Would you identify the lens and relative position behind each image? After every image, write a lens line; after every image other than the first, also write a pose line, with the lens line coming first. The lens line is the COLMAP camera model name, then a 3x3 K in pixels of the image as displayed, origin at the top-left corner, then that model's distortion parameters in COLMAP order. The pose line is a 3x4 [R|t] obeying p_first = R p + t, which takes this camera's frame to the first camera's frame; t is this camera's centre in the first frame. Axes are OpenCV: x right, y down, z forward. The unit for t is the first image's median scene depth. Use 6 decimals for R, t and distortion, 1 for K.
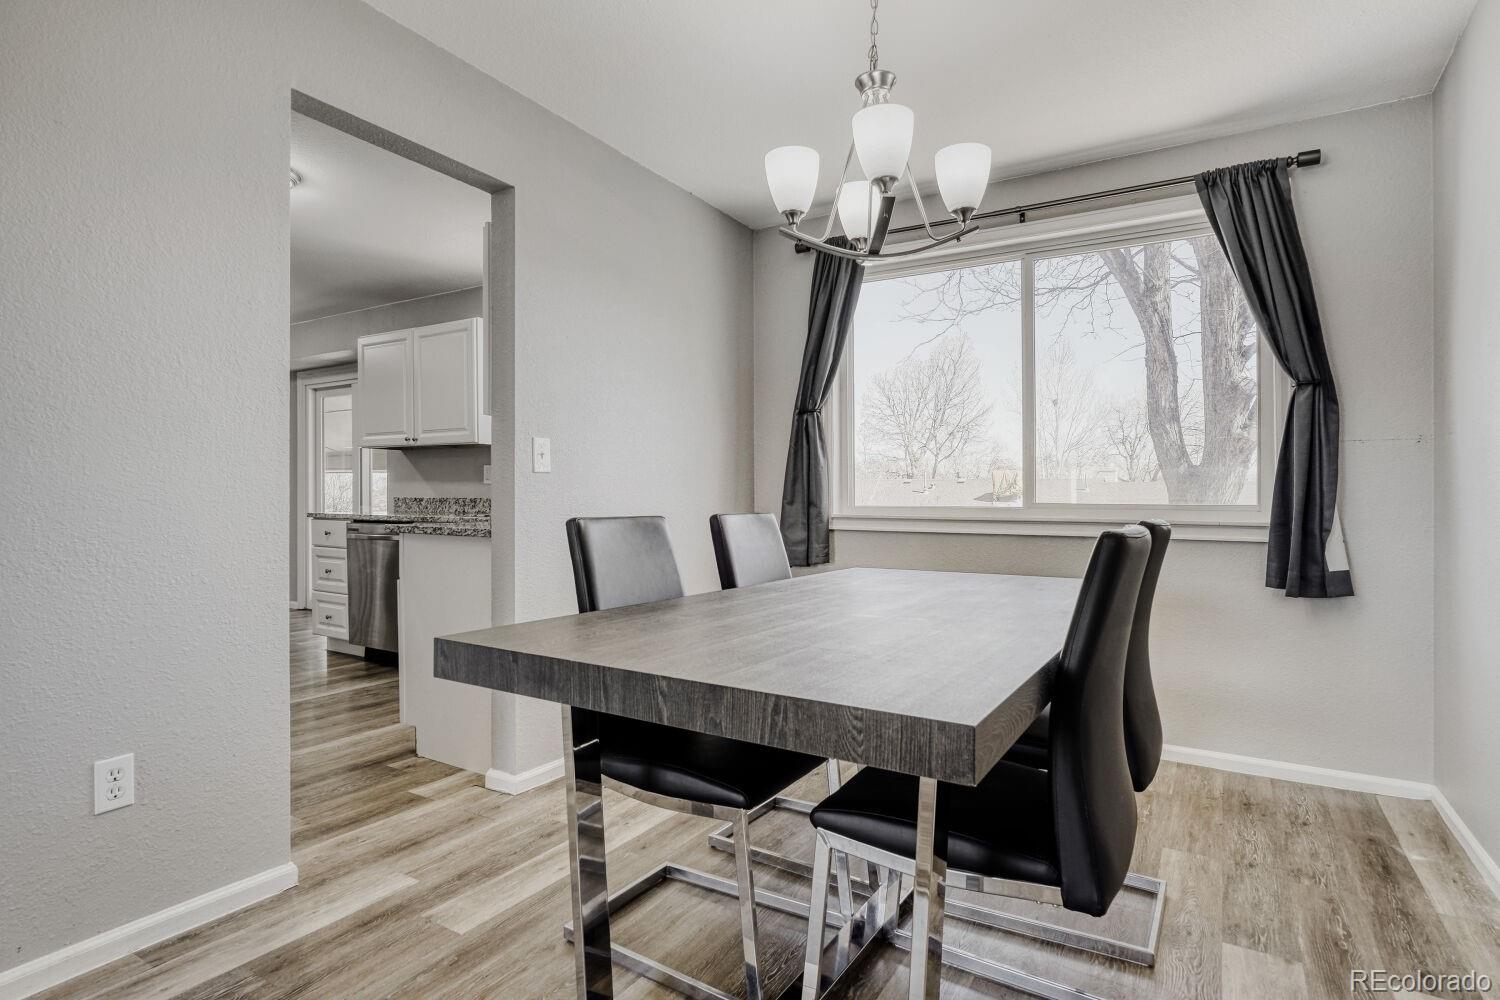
lens RADIAL K [[788.2, 0, 786.5], [0, 788.2, 494.9], [0, 0, 1]] dist [-0.004985, -0.000158]
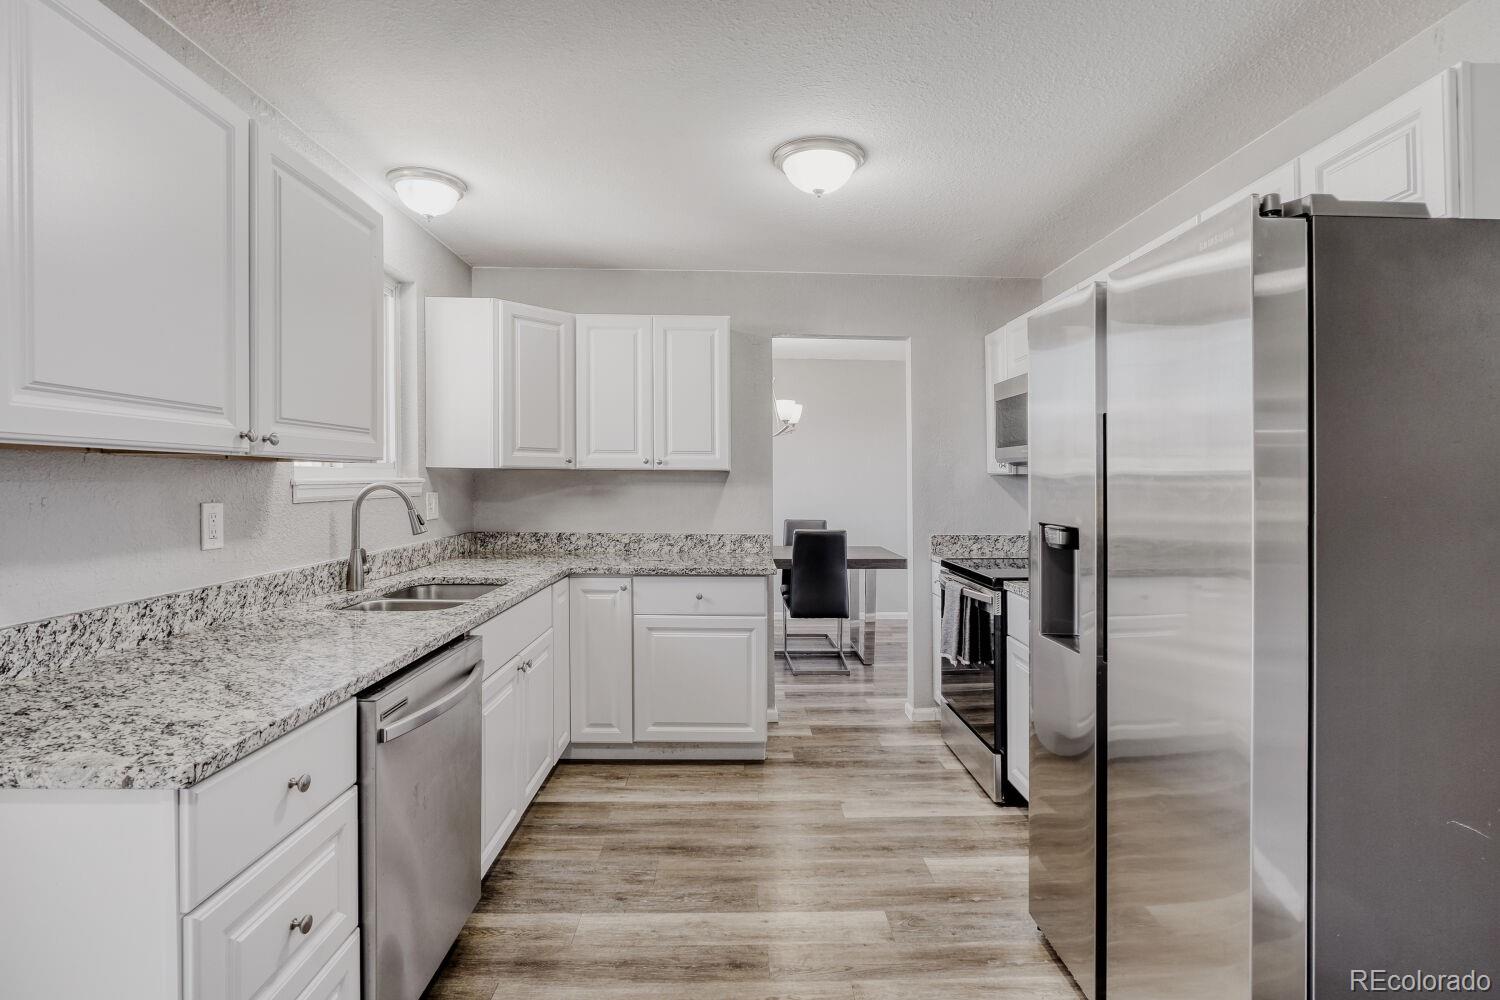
lens RADIAL K [[726.0, 0, 741.5], [0, 726.0, 484.8], [0, 0, 1]] dist [-0.021699, 0.006998]
pose [[-0.511445, -0.005708, 0.859297, -1.501656], [-0.003017, 0.999984, 0.004847, -0.088921], [-0.859311, -0.000114, -0.511454, 1.725344]]
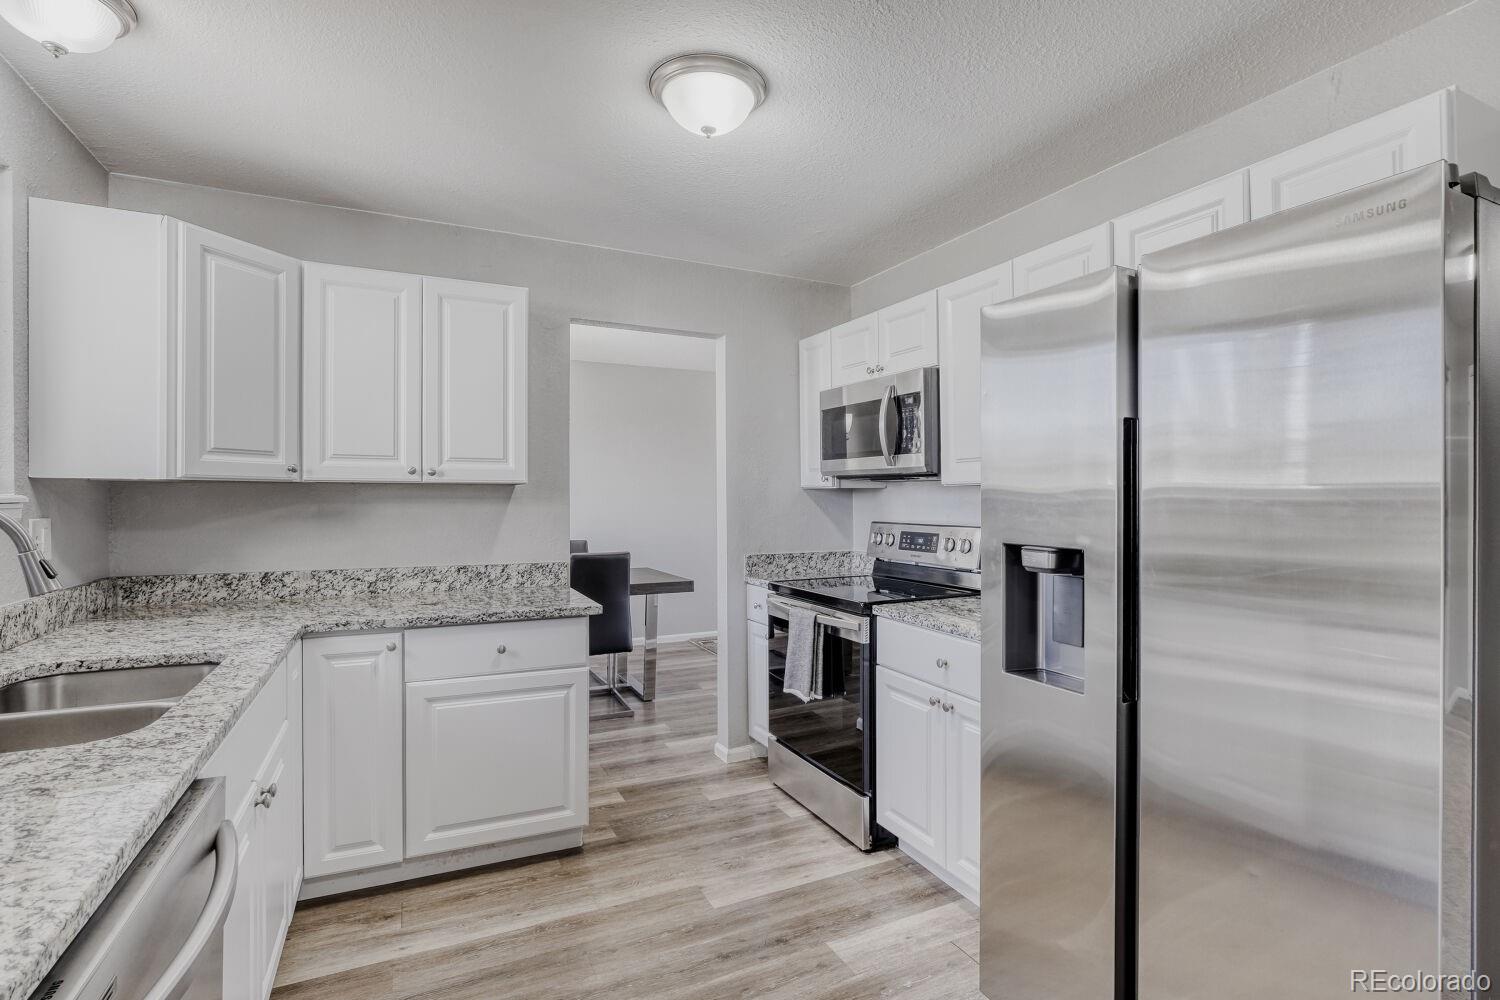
lens RADIAL K [[726.0, 0, 747.4], [0, 726.0, 489.6], [0, 0, 1]] dist [-0.021699, 0.006998]
pose [[-0.823683, 0.006788, 0.567010, -1.223370], [0.002077, 0.999958, -0.008954, -0.089999], [-0.567047, -0.006198, -0.823662, 1.743290]]
